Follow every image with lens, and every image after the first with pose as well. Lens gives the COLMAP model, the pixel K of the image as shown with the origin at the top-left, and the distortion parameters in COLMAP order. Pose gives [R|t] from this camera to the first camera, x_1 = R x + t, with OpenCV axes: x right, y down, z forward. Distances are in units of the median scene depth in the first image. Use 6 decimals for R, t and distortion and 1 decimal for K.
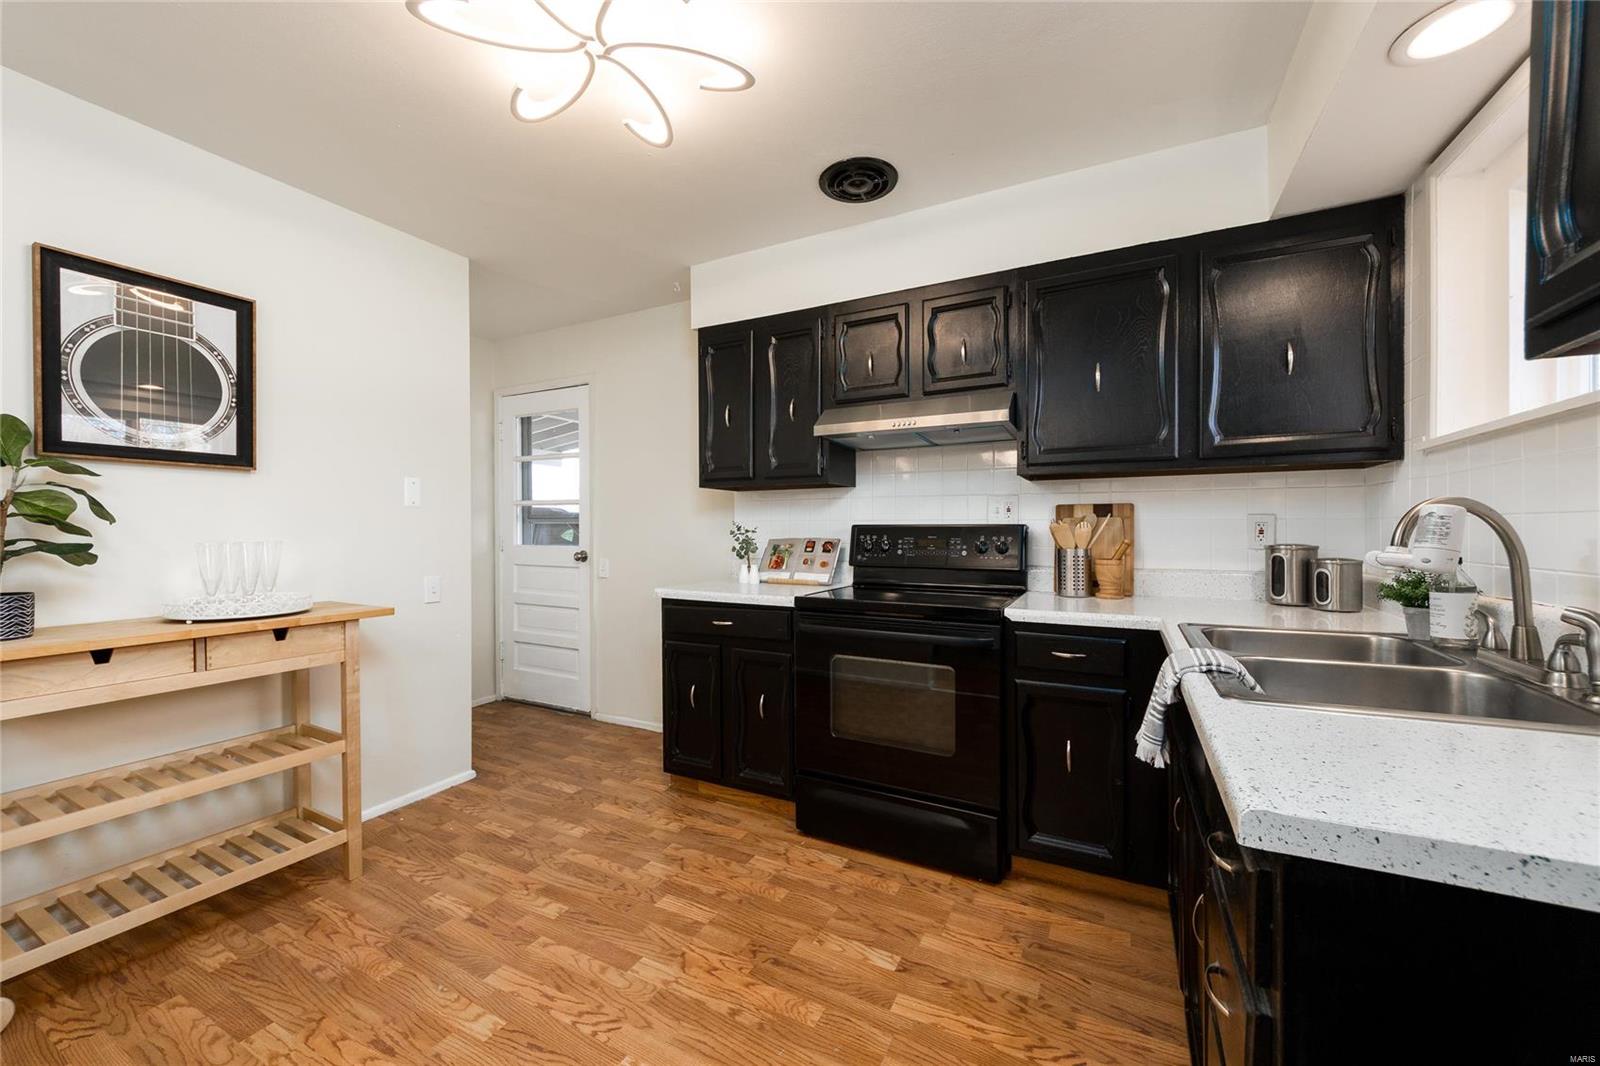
lens RADIAL K [[611.3, 0, 797.3], [0, 611.3, 531.3], [0, 0, 1]] dist [0.001068, -0.000303]
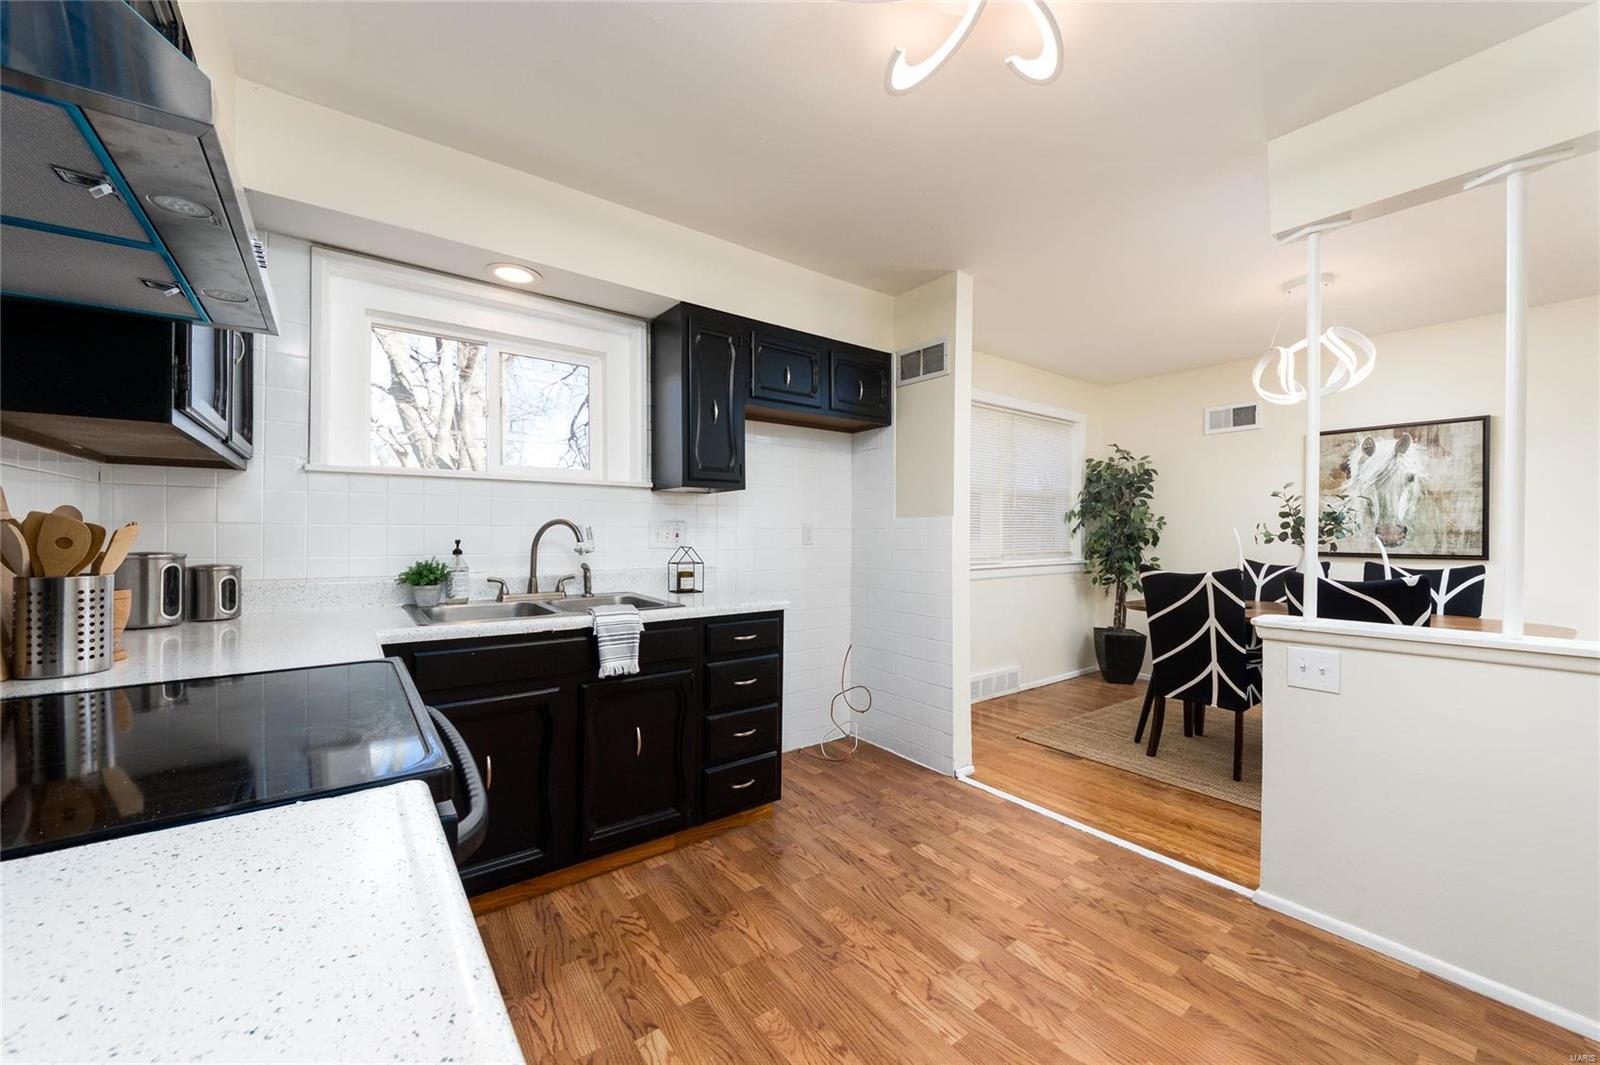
lens RADIAL K [[615.7, 0, 800.0], [0, 615.7, 532.5], [0, 0, 1]] dist [0.010247, -0.000119]
pose [[-0.902647, -0.004978, 0.430353, -0.308152], [-0.002671, 0.999979, 0.005964, -0.011261], [-0.430374, 0.004234, -0.902641, 1.280193]]
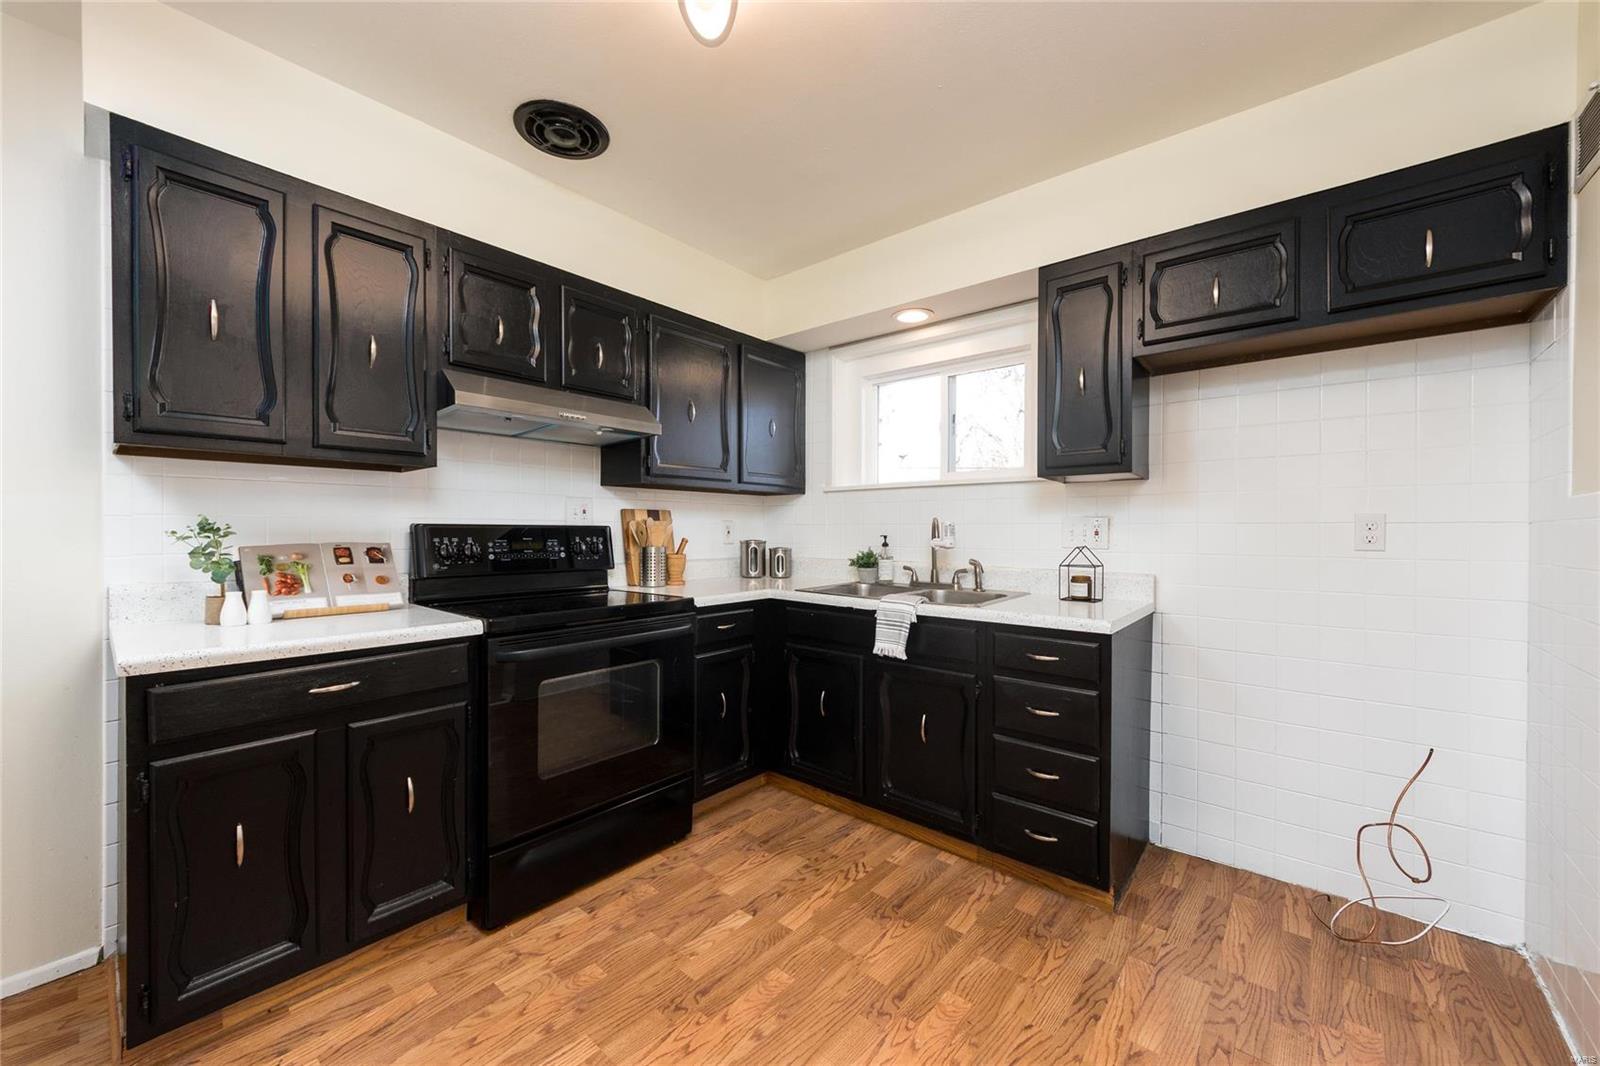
lens RADIAL K [[611.3, 0, 797.3], [0, 611.3, 531.3], [0, 0, 1]] dist [0.001068, -0.000303]
pose [[0.225066, -0.002176, 0.974341, -0.692234], [0.001273, 0.999997, 0.001940, -0.003165], [-0.974343, 0.000804, 0.225068, 0.490529]]
